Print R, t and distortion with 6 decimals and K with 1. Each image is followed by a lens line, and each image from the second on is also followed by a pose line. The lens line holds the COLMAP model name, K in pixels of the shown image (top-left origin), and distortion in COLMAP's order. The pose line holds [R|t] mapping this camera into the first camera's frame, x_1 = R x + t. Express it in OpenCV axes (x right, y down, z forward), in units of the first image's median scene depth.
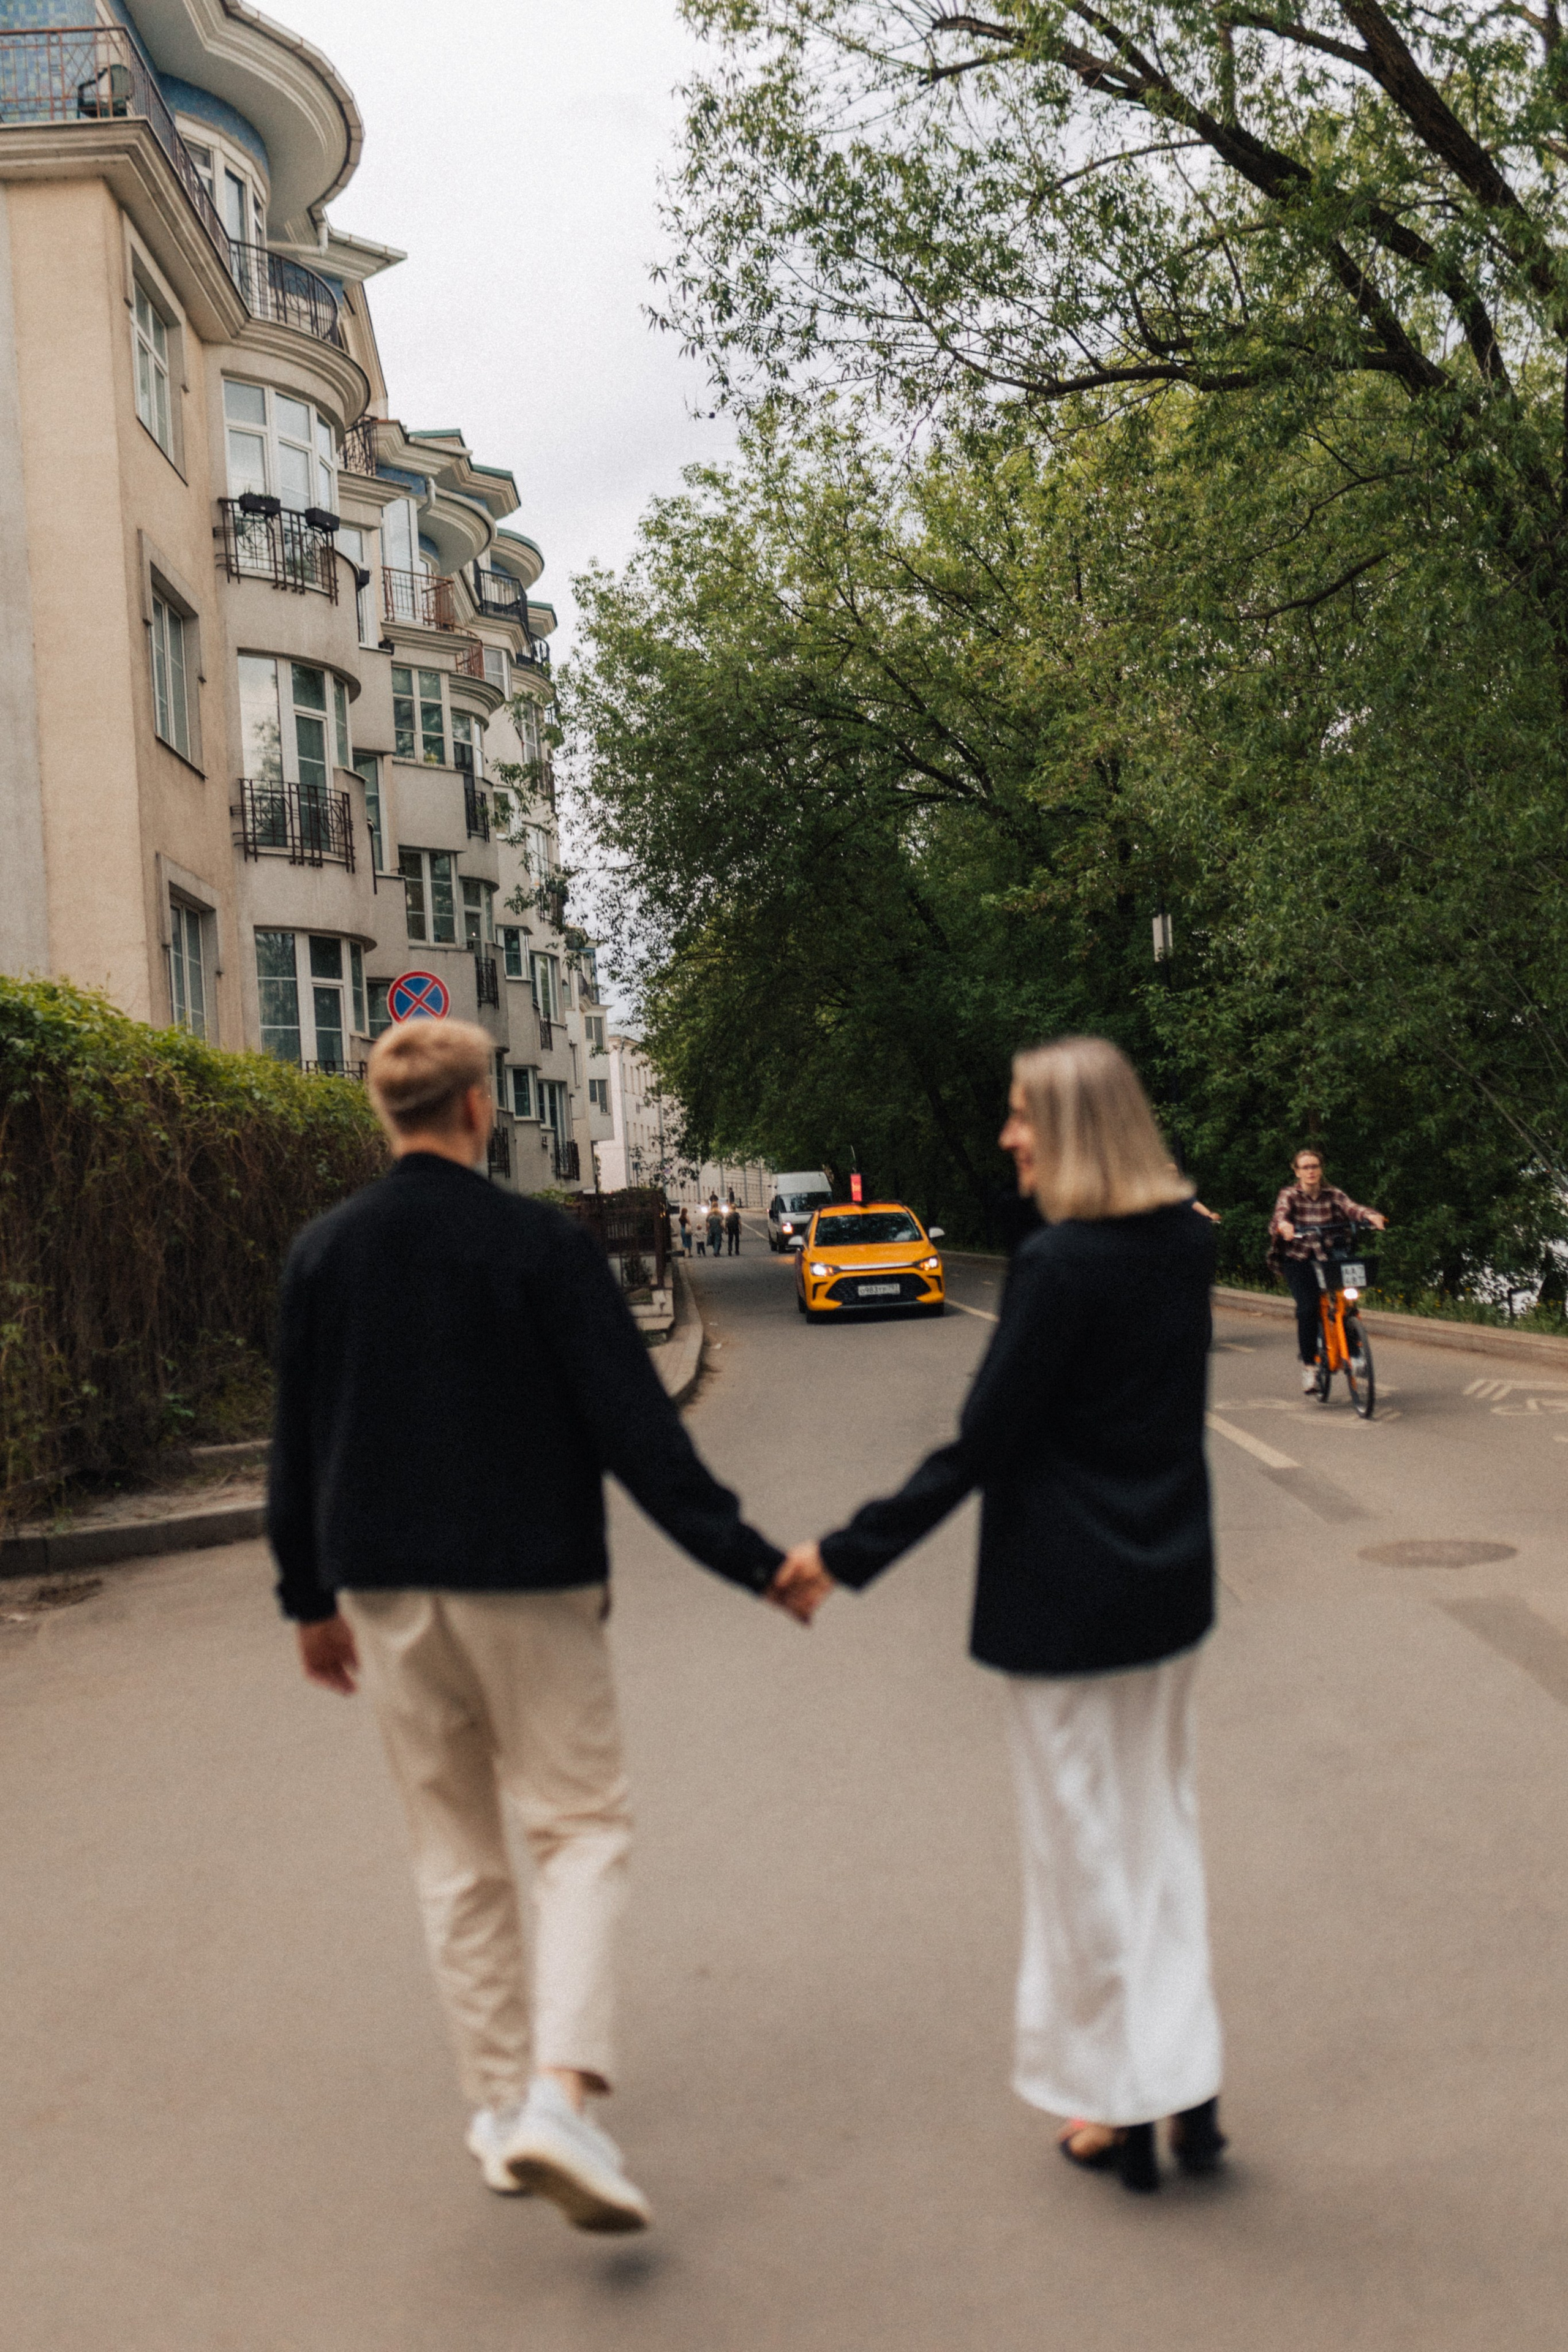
lens RADIAL K [[2214.5, 0, 771.9], [0, 2214.5, 1158.4], [0, 0, 1]] dist [-0.002510, 0.004934]
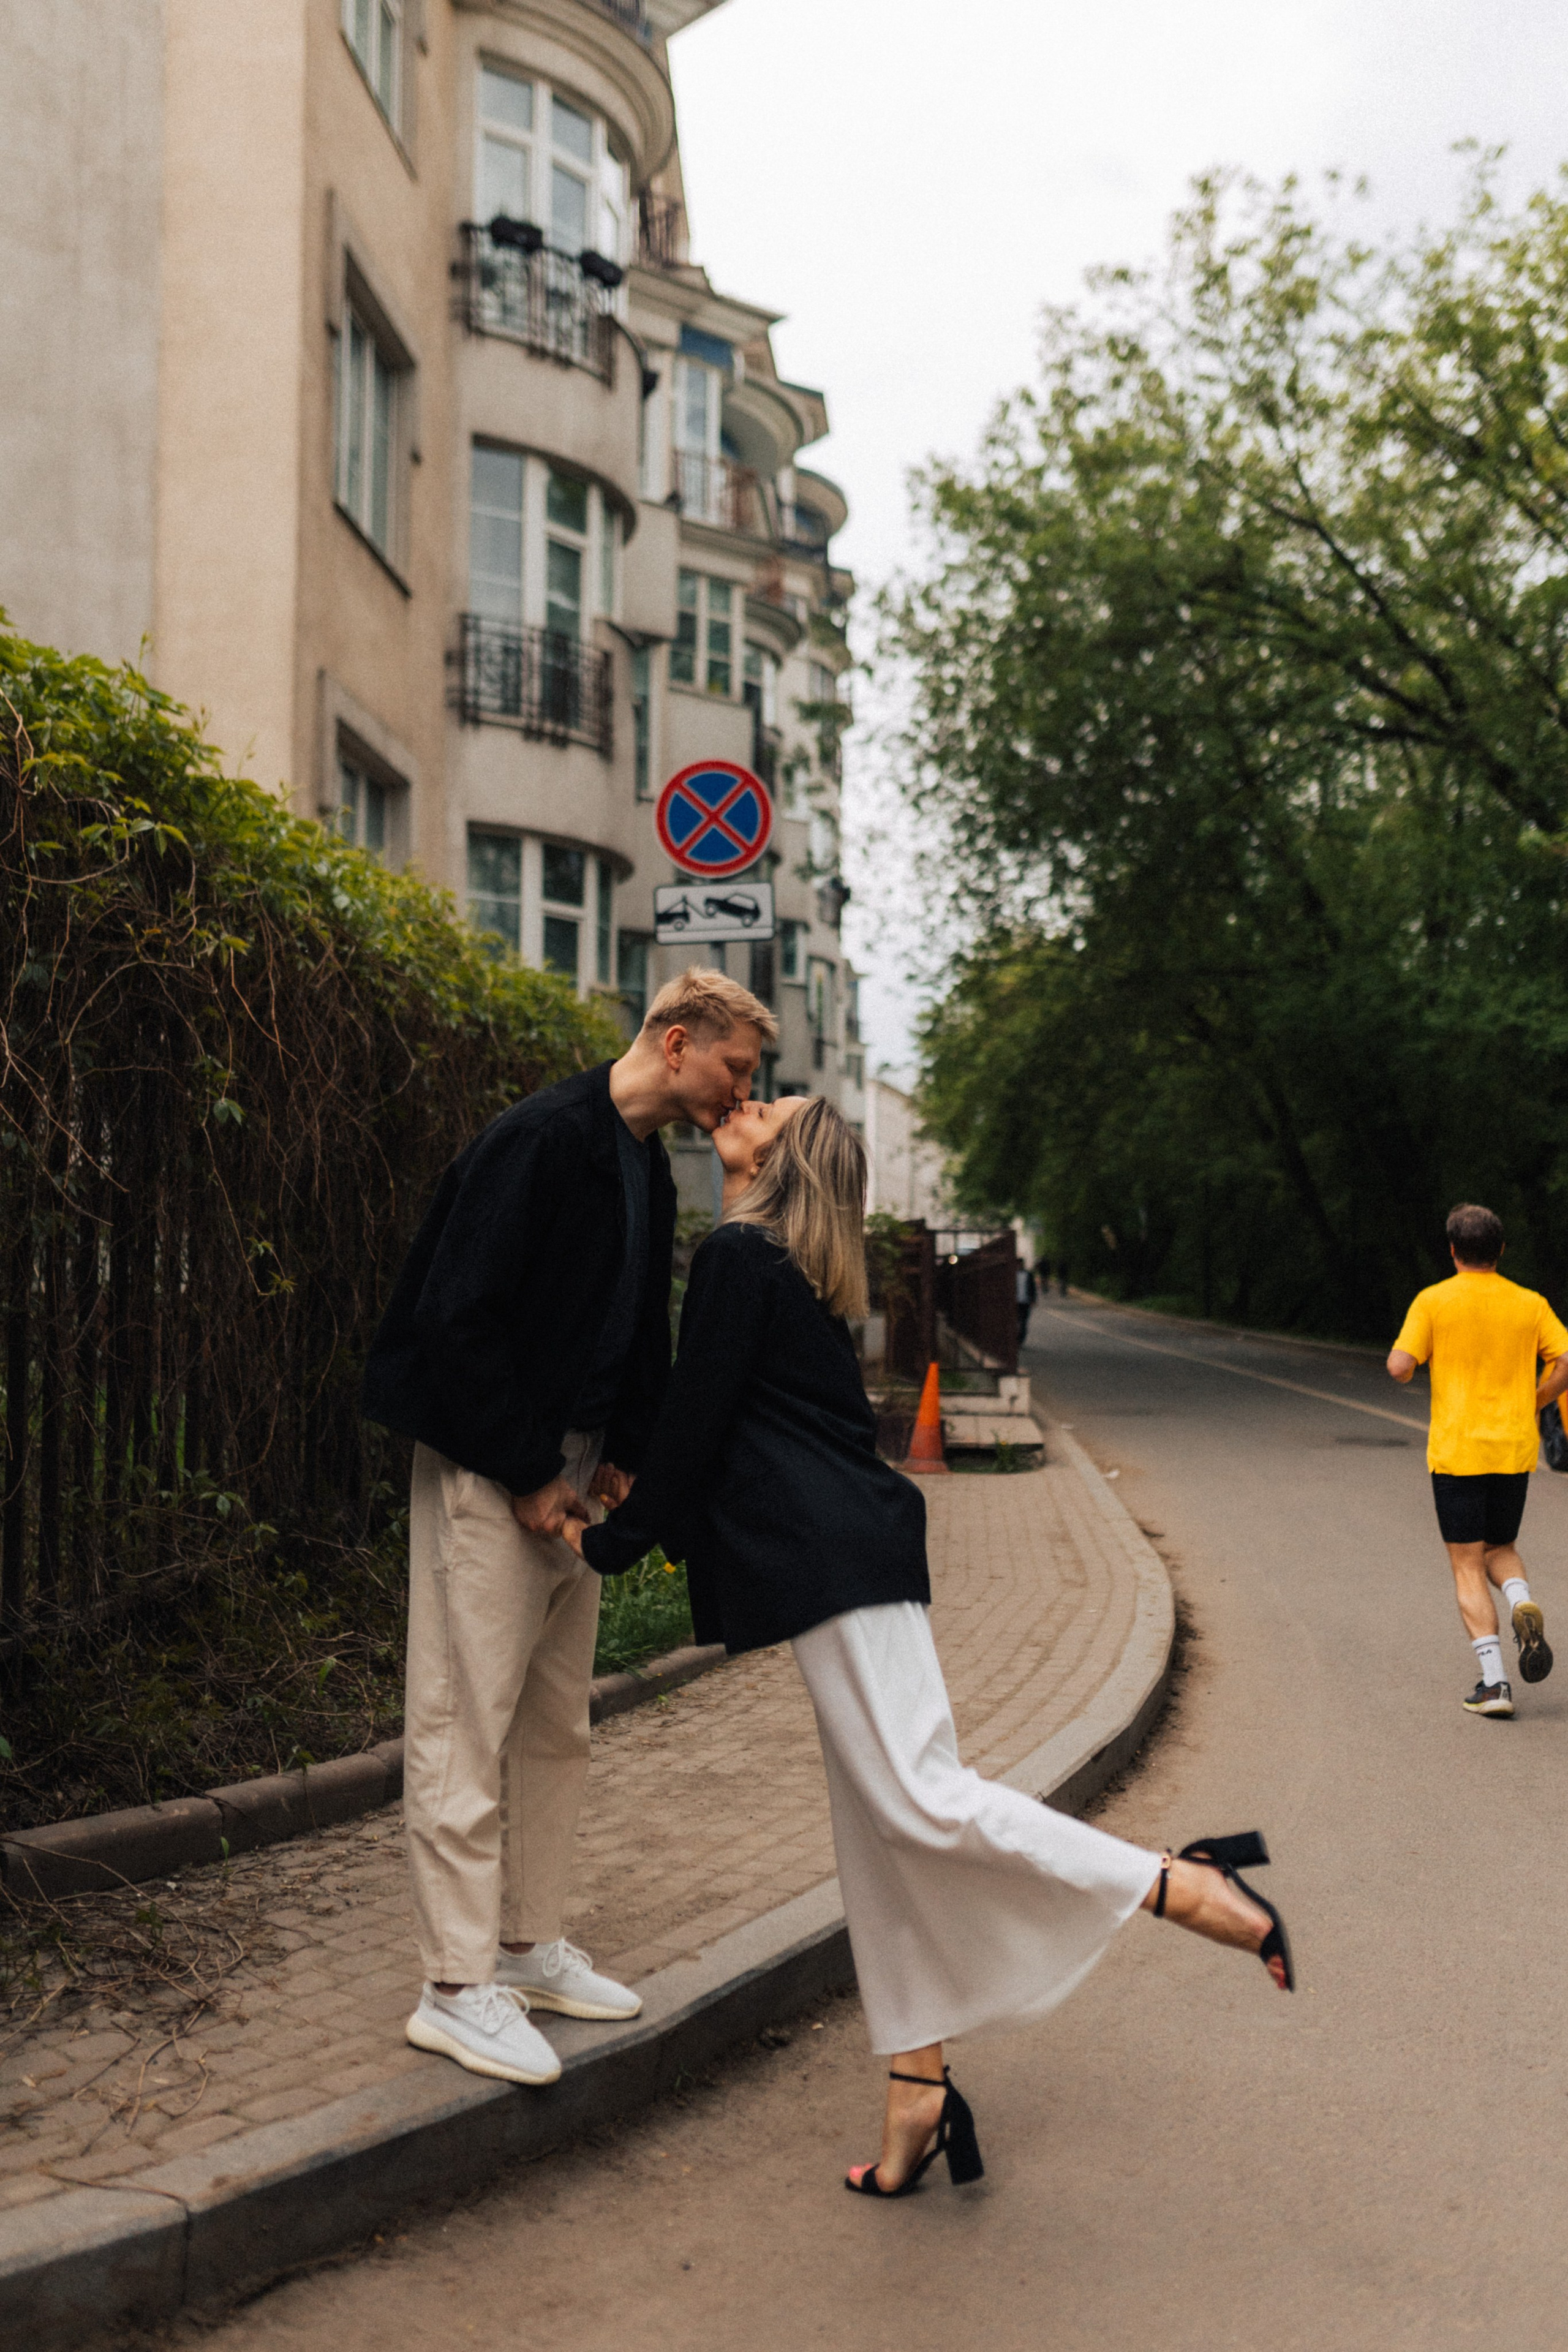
lens RADIAL K [[2214.5, 0, 771.9], [0, 2214.5, 1158.4], [0, 0, 1]] dist [-0.002510, 0.004934]
pose [[0.992096, 0.065829, -0.106831, -0.051906], [-0.068590, 0.997394, -0.022376, 0.012165], [0.105080, 0.029527, 0.994025, 0.297270]]
